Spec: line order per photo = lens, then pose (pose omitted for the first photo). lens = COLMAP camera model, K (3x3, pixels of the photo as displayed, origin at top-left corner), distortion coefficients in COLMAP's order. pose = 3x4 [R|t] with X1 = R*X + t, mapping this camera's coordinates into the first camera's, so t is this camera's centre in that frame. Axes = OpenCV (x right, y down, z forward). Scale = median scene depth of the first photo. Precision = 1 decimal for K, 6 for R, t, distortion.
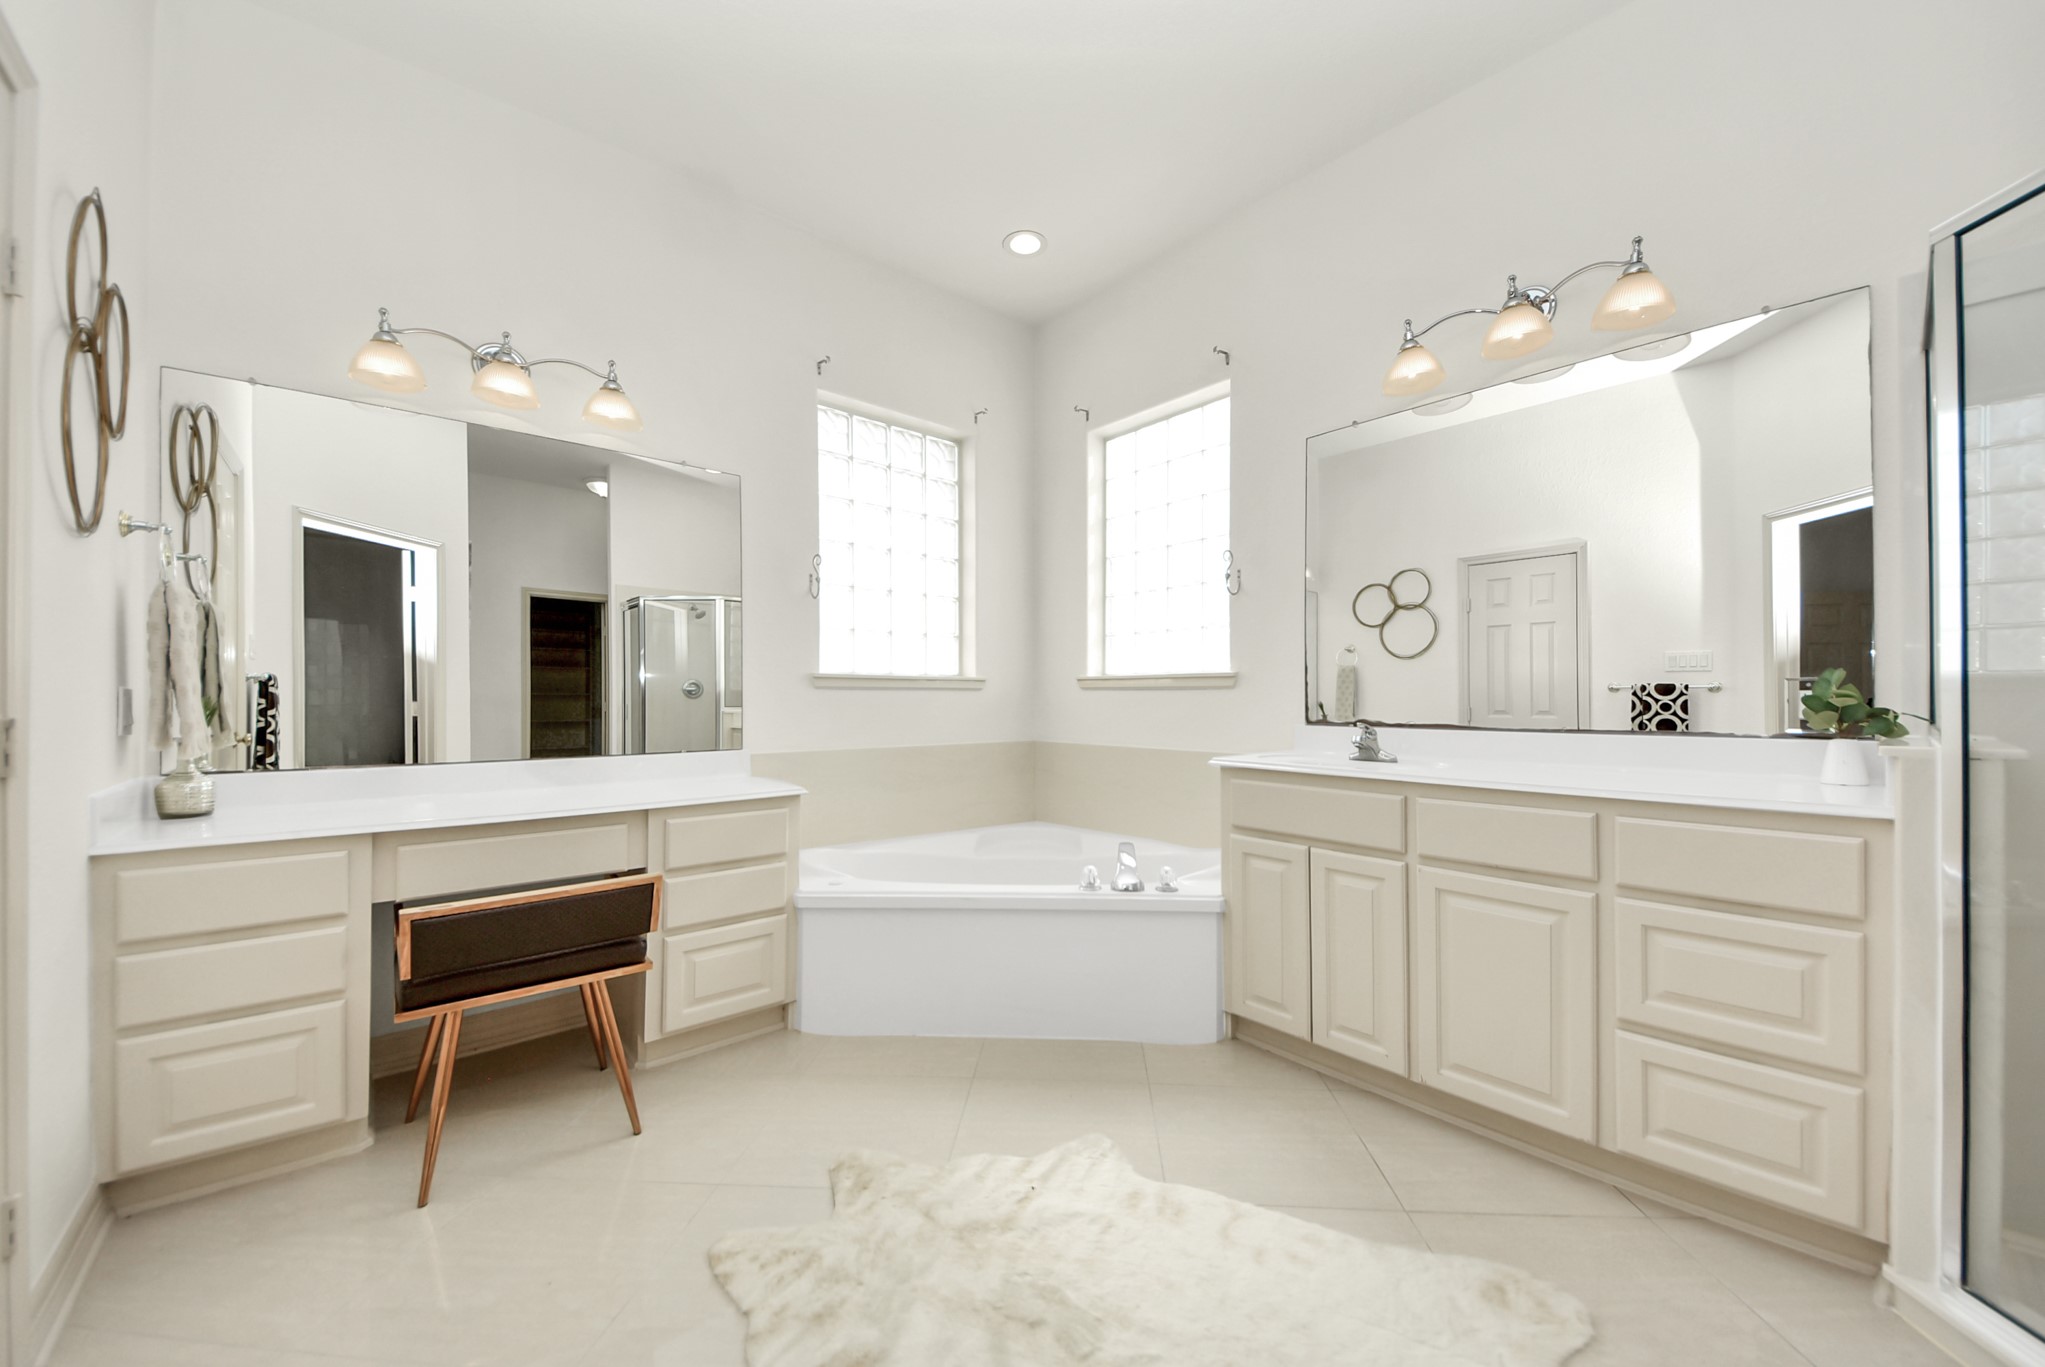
lens RADIAL K [[739.2, 0, 1014.1], [0, 739.2, 694.4], [0, 0, 1]] dist [0.003844, -0.003765]
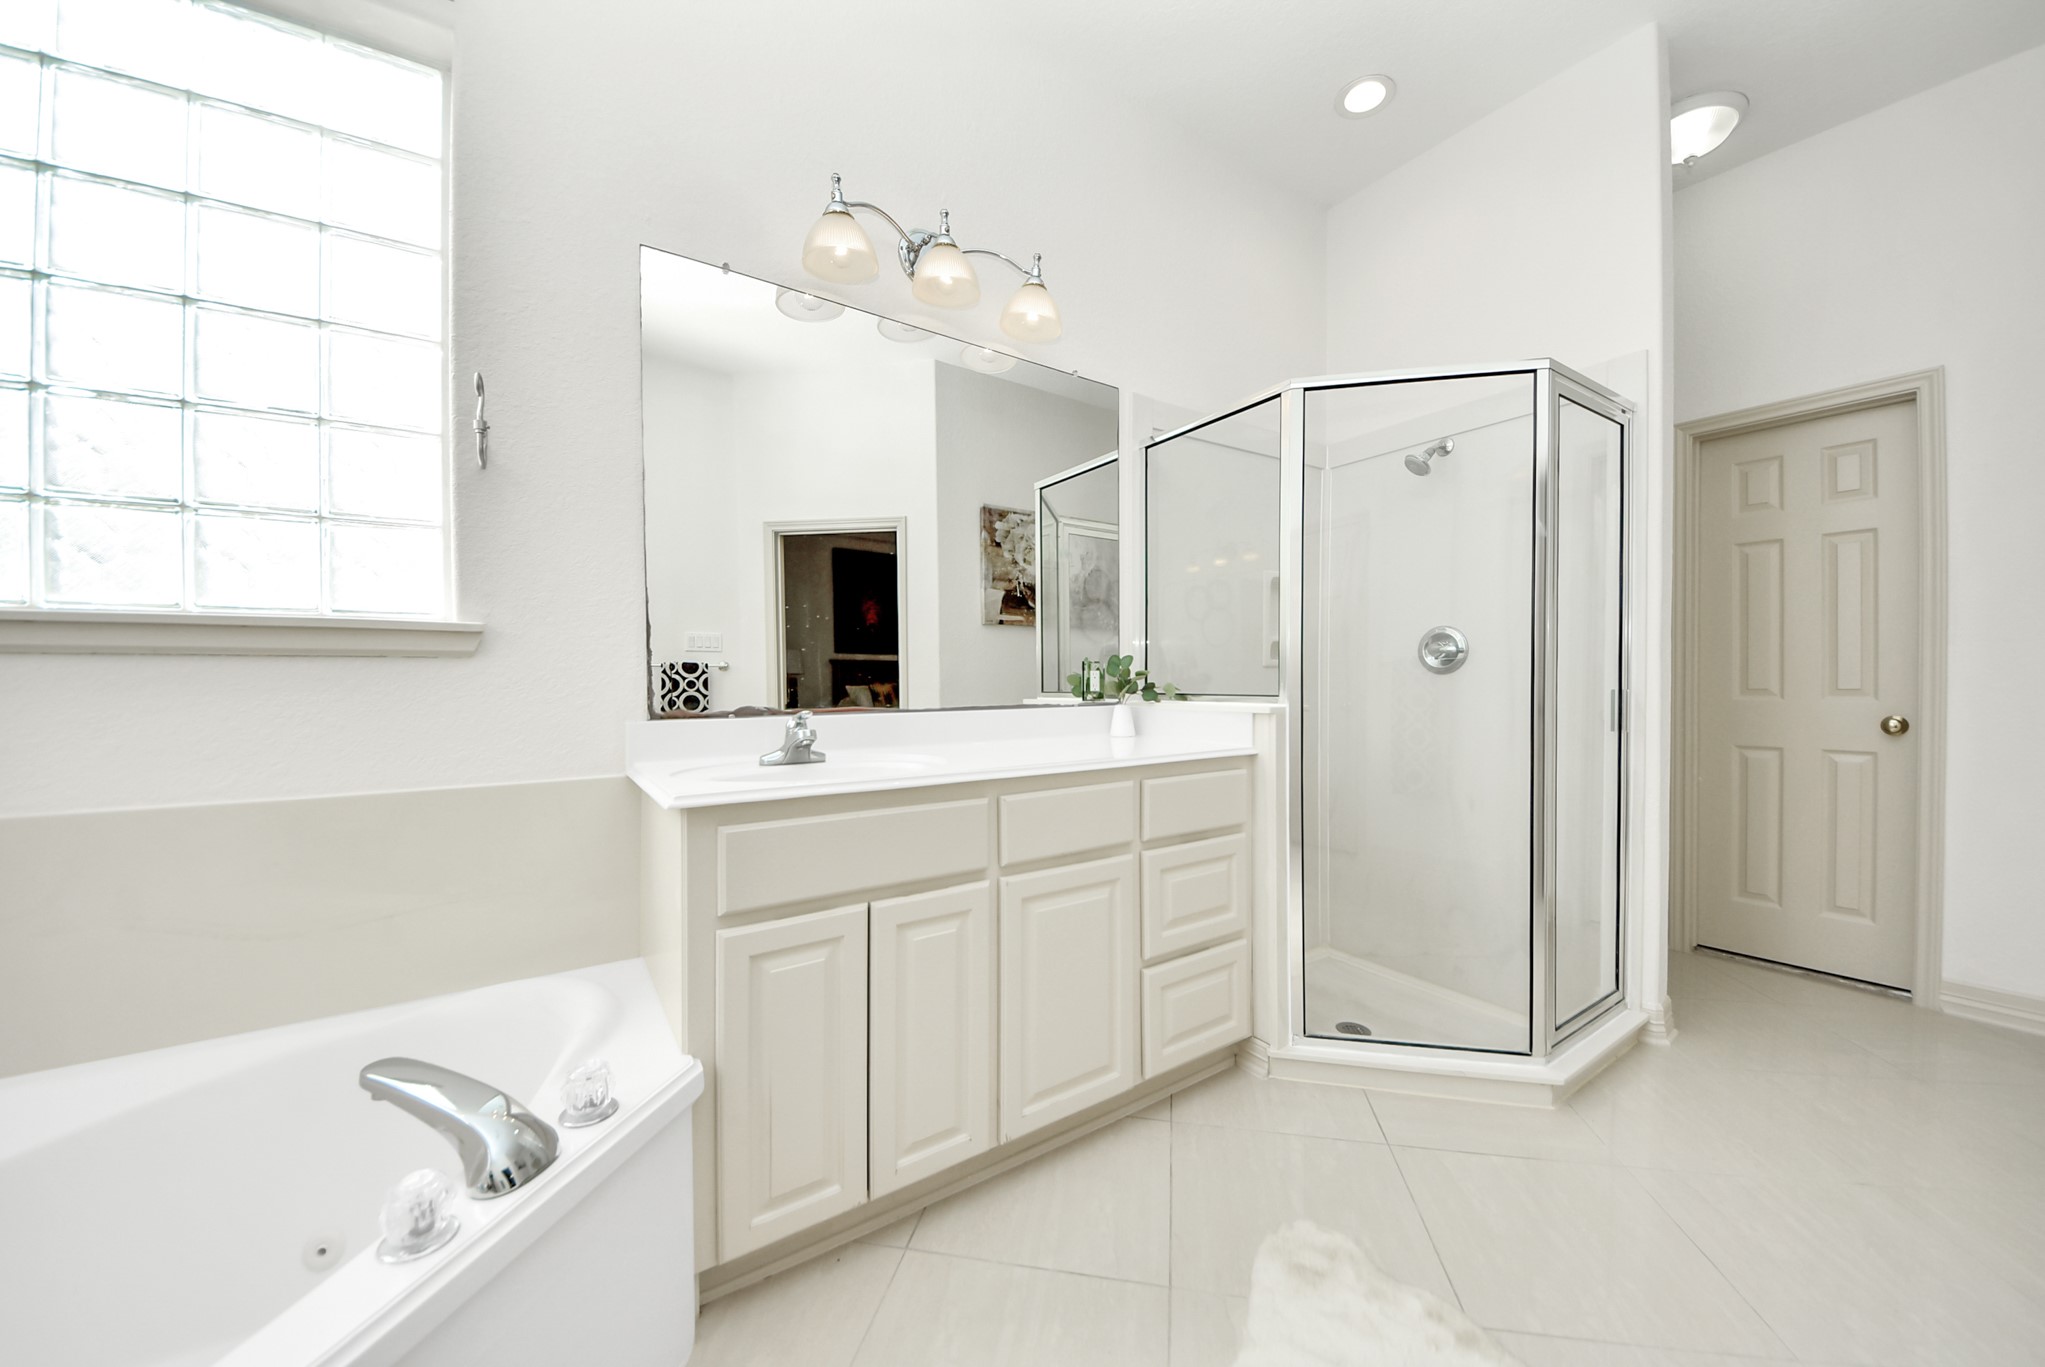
lens RADIAL K [[739.2, 0, 1016.5], [0, 739.2, 684.8], [0, 0, 1]] dist [0.003844, -0.003765]
pose [[0.106973, -0.013908, 0.994165, -0.122918], [-0.000889, 0.999900, 0.014084, 0.002425], [-0.994261, -0.002390, 0.106950, 0.430899]]
